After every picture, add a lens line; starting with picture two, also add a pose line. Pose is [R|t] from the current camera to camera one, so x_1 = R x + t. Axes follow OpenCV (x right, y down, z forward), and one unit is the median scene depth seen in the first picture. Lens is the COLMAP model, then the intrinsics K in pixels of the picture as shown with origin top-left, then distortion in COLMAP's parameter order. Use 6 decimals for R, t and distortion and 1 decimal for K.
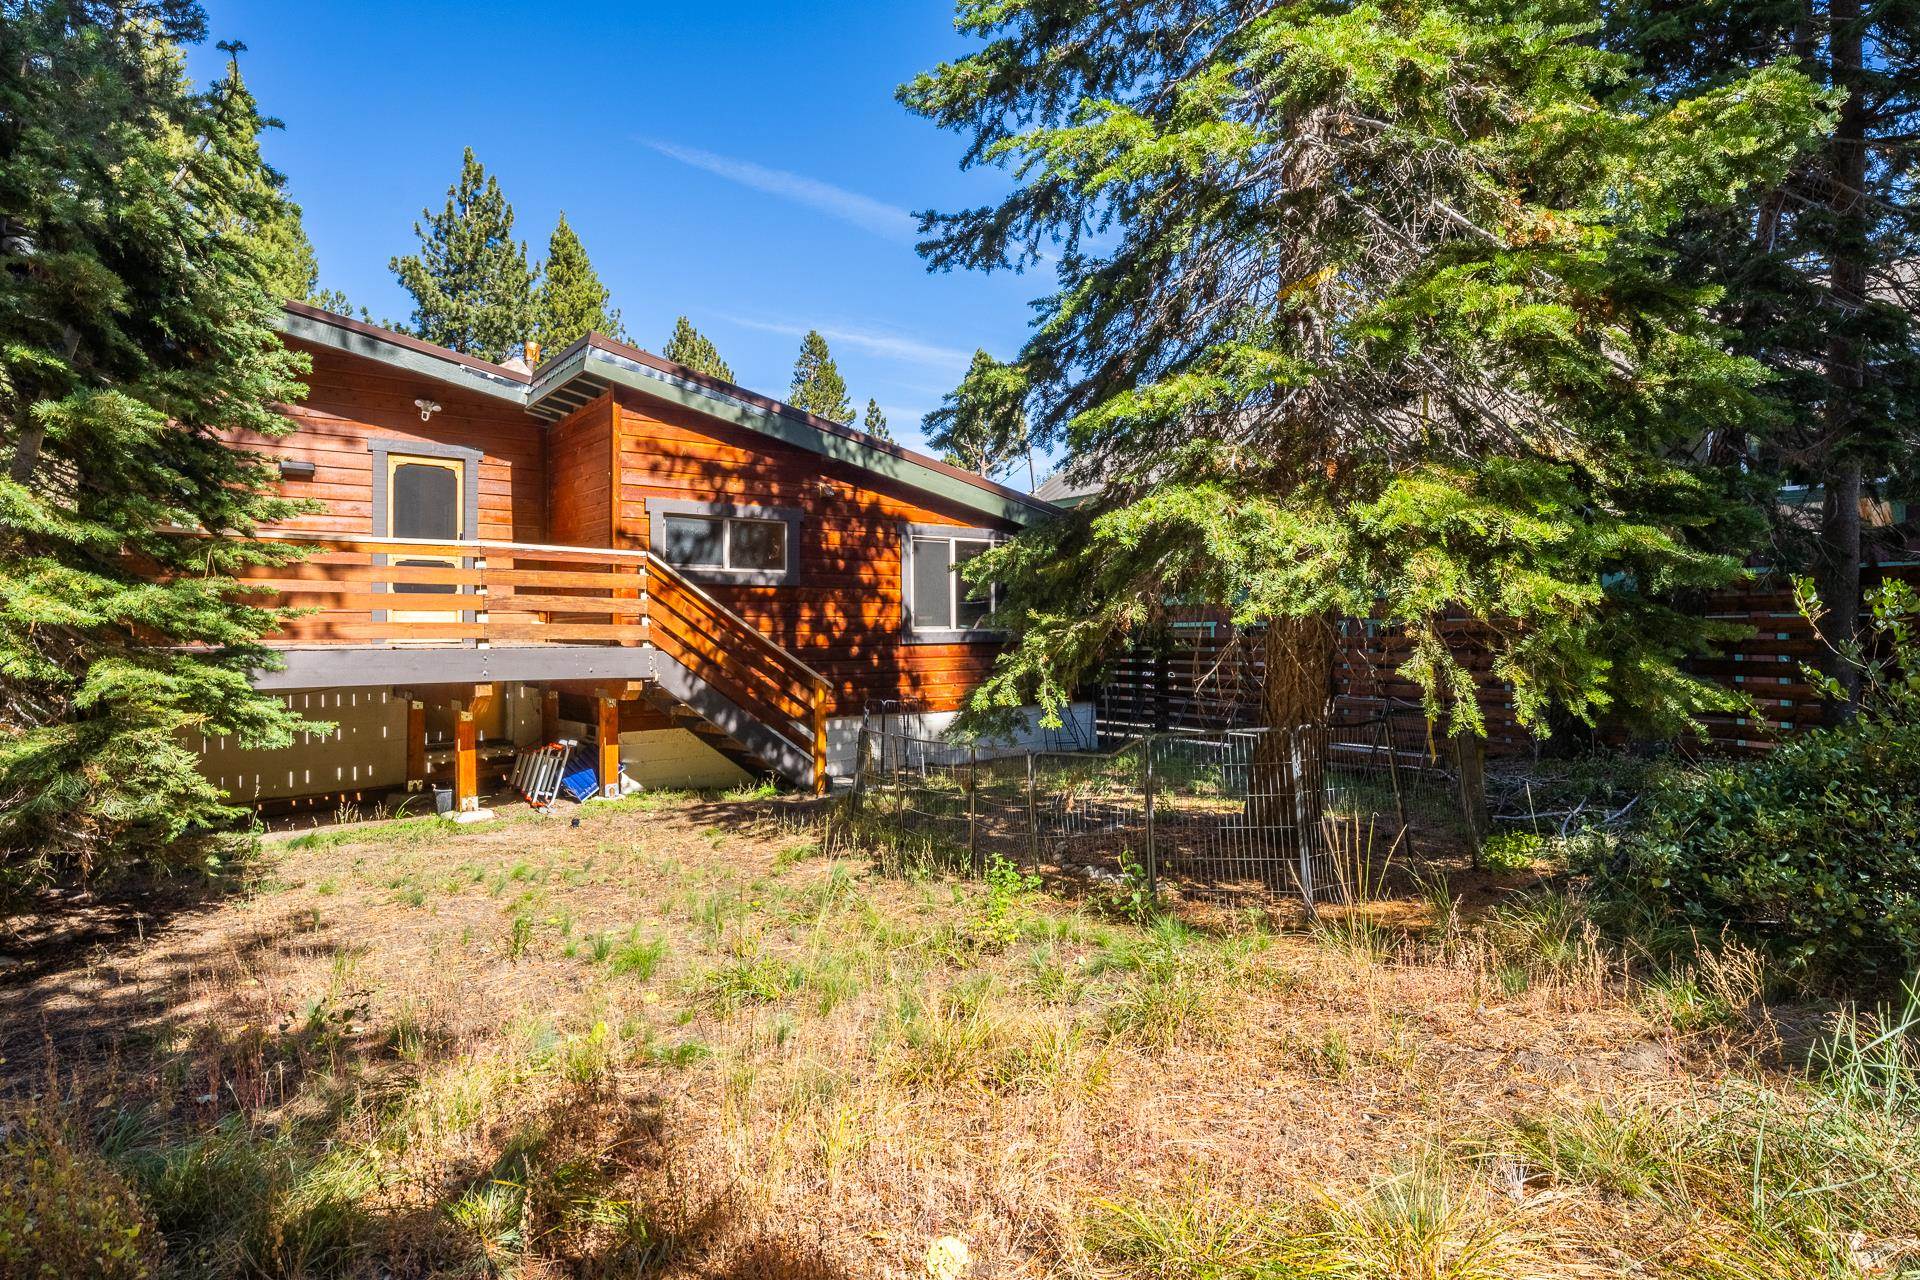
lens RADIAL K [[1040.4, 0, 957.8], [0, 1040.4, 623.1], [0, 0, 1]] dist [-0.000083, 0.000133]
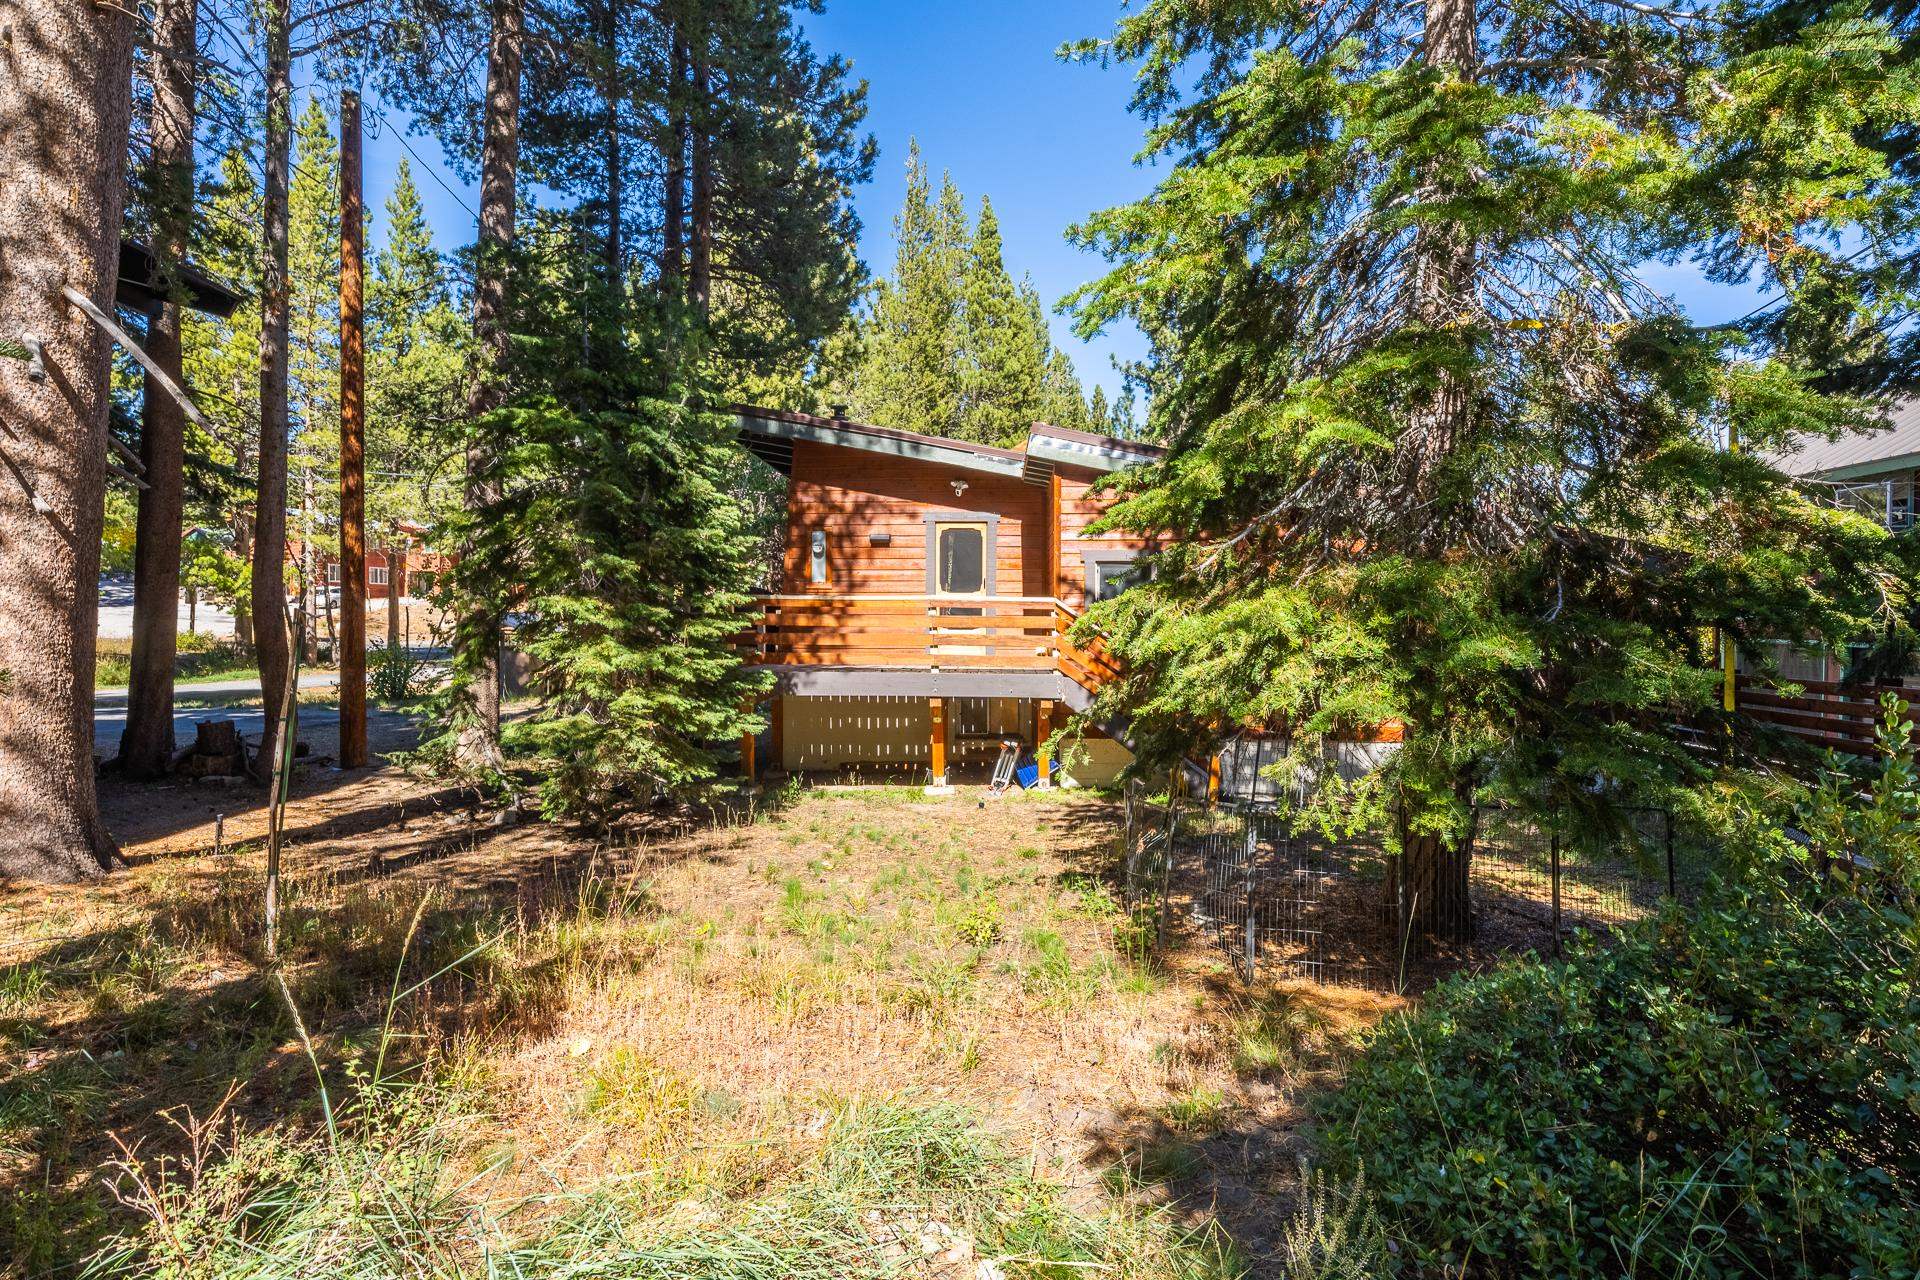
lens RADIAL K [[1014.3, 0, 959.8], [0, 1014.3, 648.3], [0, 0, 1]] dist [-0.000106, 0.000004]
pose [[0.749425, 0.027164, -0.661532, 0.389940], [-0.001853, 0.999240, 0.038931, -0.050959], [0.662087, -0.027950, 0.748906, 0.005929]]
